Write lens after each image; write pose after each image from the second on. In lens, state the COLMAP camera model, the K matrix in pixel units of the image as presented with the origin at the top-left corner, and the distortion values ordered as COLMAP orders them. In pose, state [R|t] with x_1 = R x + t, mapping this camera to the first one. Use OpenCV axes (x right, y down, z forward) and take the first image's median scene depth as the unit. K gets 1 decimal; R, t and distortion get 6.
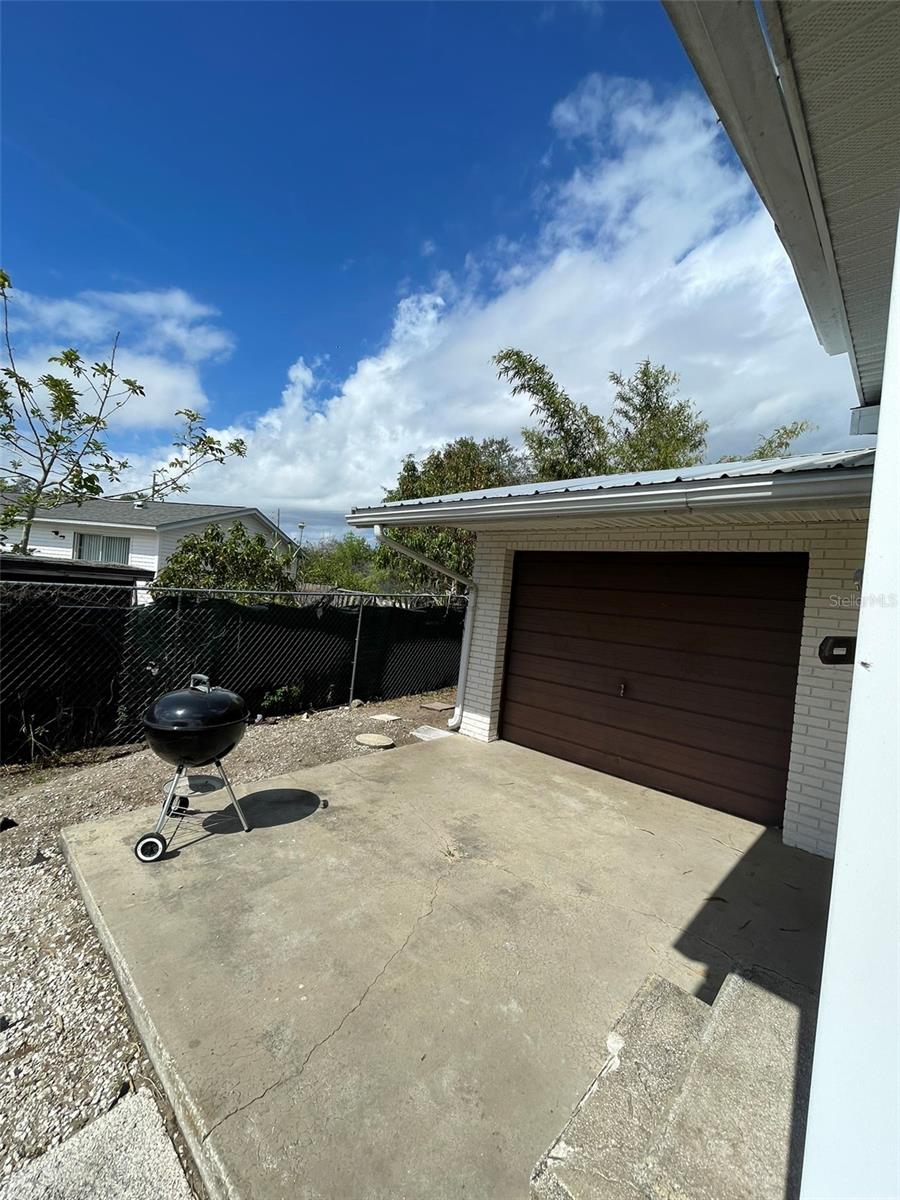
lens RADIAL K [[482.0, 0, 451.1], [0, 482.0, 599.5], [0, 0, 1]] dist [-0.002002, -0.000111]
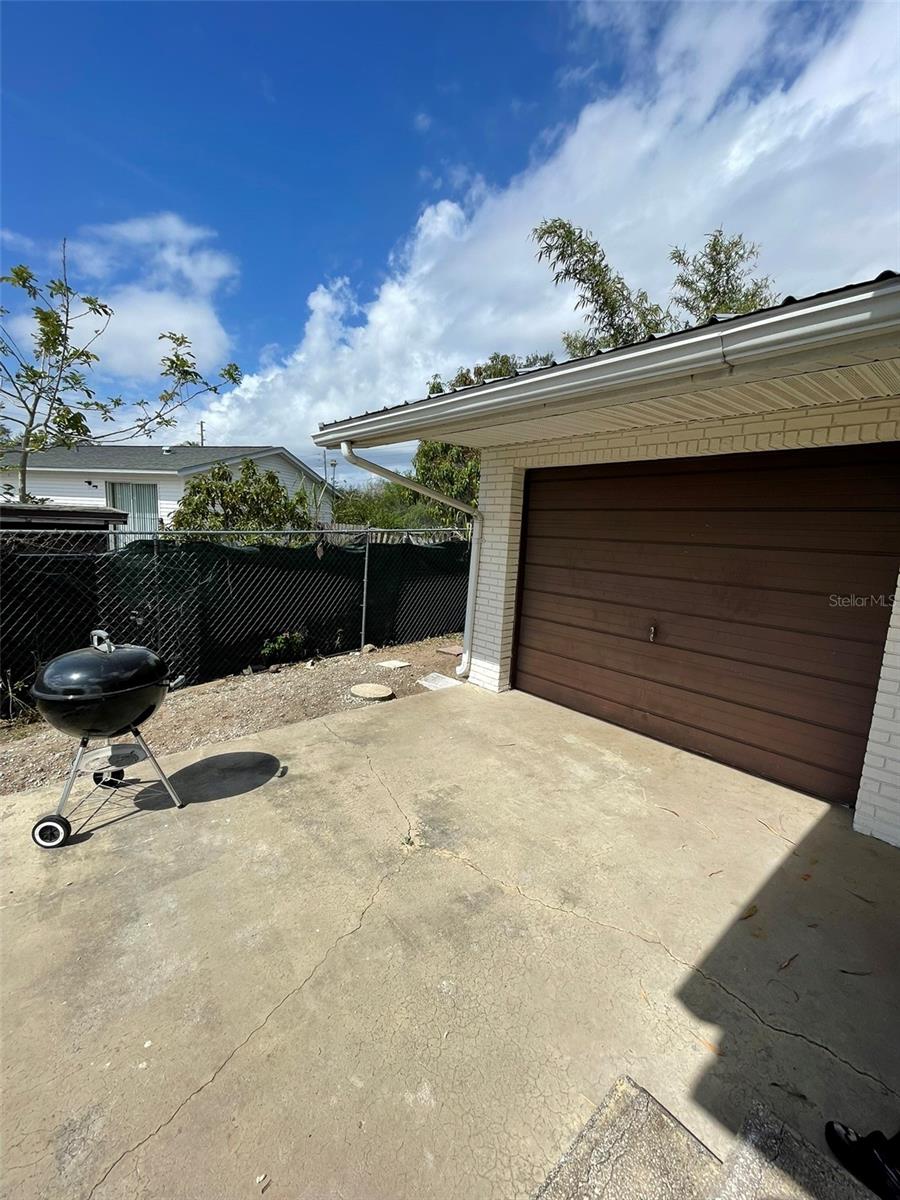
lens RADIAL K [[482.0, 0, 449.9], [0, 482.0, 600.9], [0, 0, 1]] dist [-0.002002, -0.000111]
pose [[0.993117, -0.024105, -0.114618, 0.111334], [0.039028, 0.990772, 0.129796, 0.013635], [0.110431, -0.133376, 0.984894, 0.168210]]
